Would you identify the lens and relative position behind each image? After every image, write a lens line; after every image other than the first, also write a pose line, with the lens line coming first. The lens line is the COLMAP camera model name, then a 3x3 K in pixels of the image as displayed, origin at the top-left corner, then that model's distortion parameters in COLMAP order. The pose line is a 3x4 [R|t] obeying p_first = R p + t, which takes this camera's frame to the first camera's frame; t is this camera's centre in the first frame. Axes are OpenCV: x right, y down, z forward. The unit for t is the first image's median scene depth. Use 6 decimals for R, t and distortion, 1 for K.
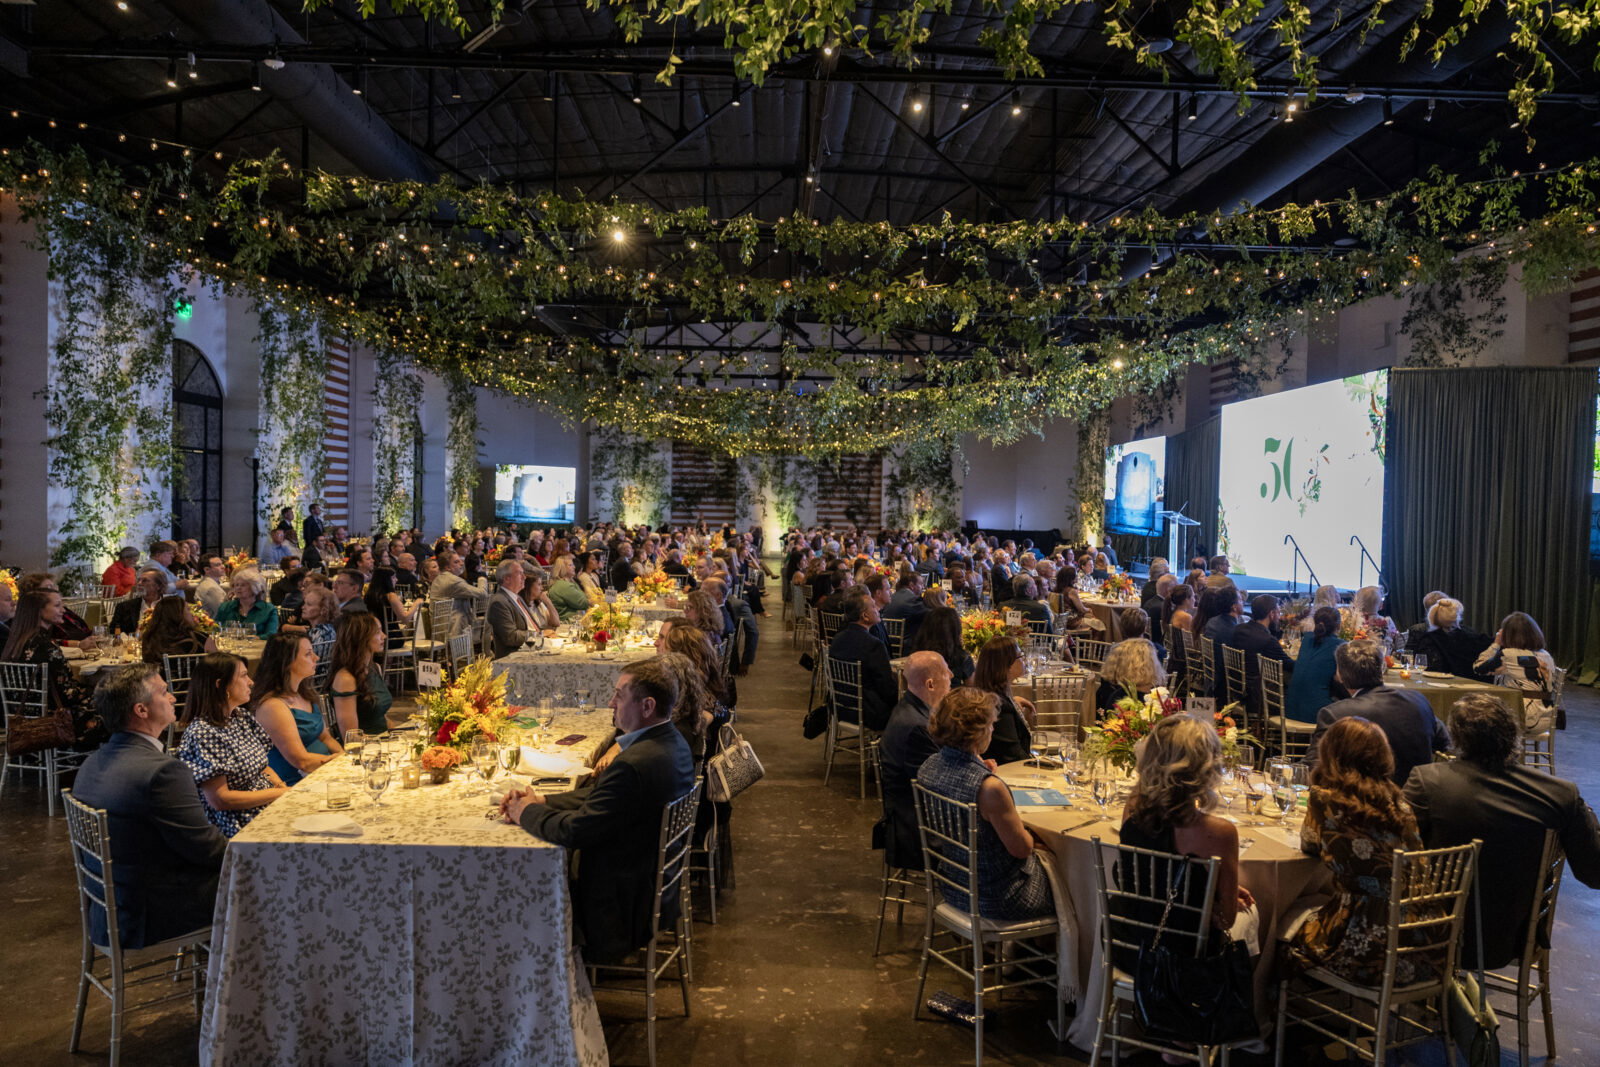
lens RADIAL K [[1058.8, 0, 795.1], [0, 1058.8, 534.6], [0, 0, 1]] dist [0.021592, 0.002767]
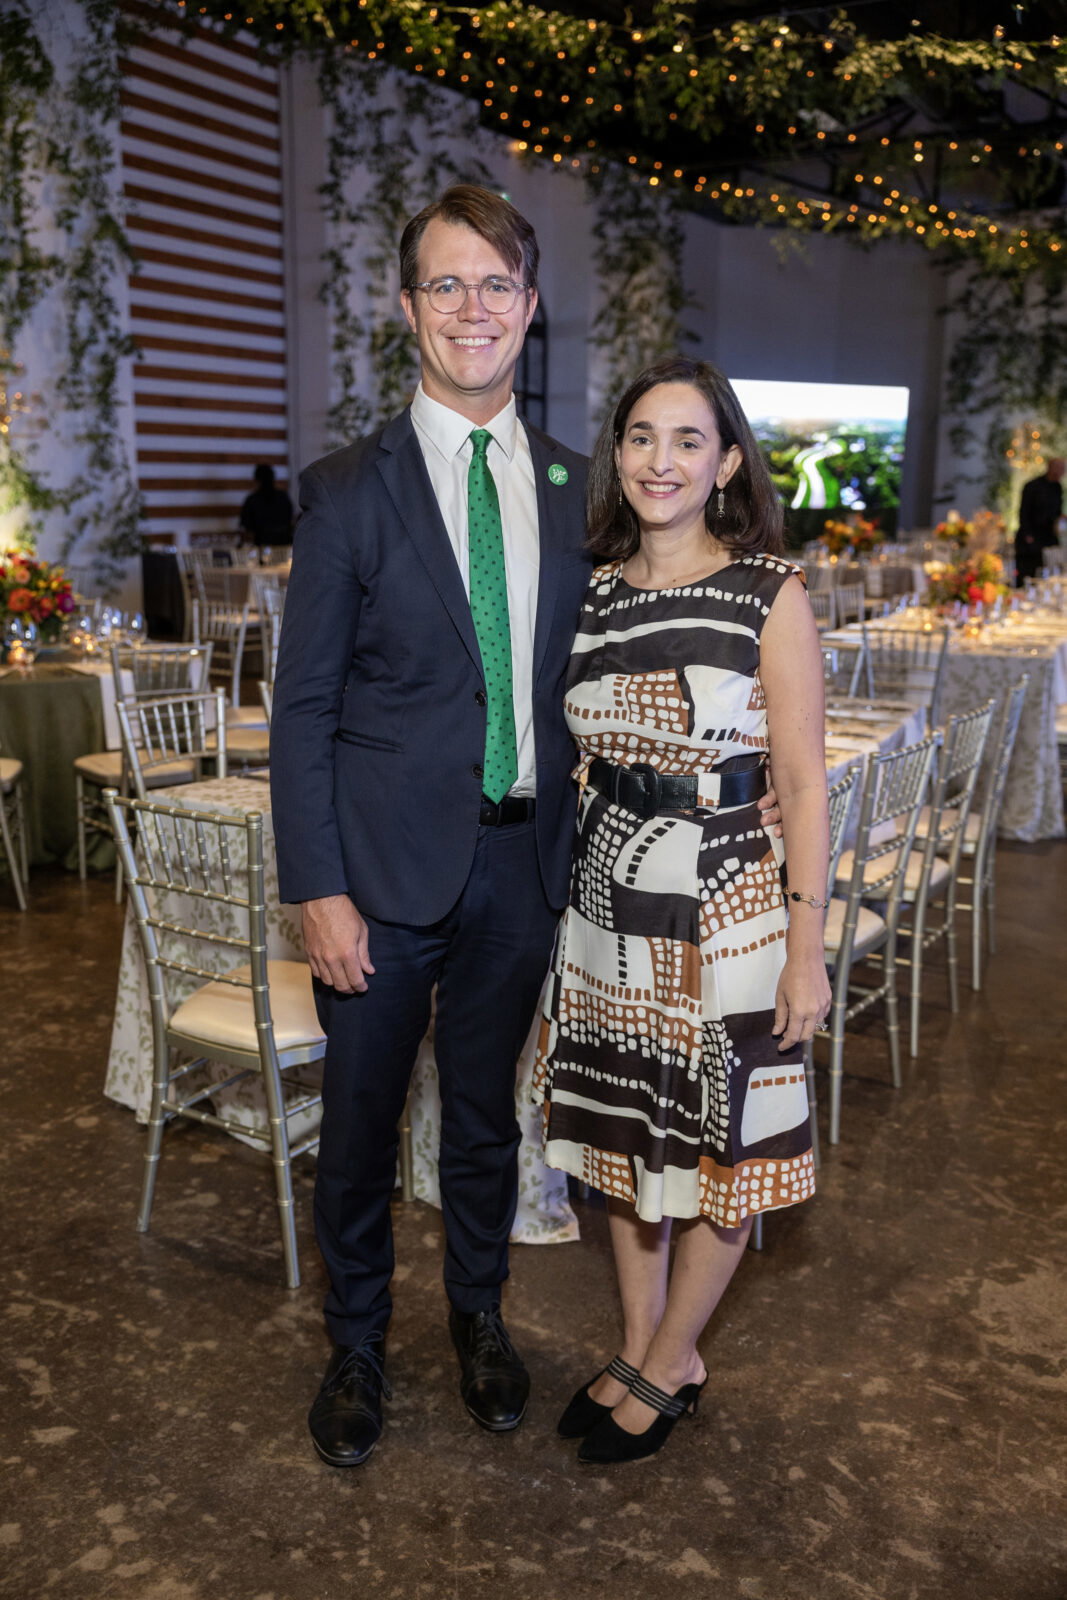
lens RADIAL K [[1462.3, 0, 543.5], [0, 1462.3, 802.3], [0, 0, 1]] dist [0.009167, 0.000000]
pose [[0.852466, 0.101910, -0.512753, 0.006110], [-0.009004, 0.983532, 0.180509, 0.001959], [0.522705, -0.149261, 0.839345, 0.340069]]
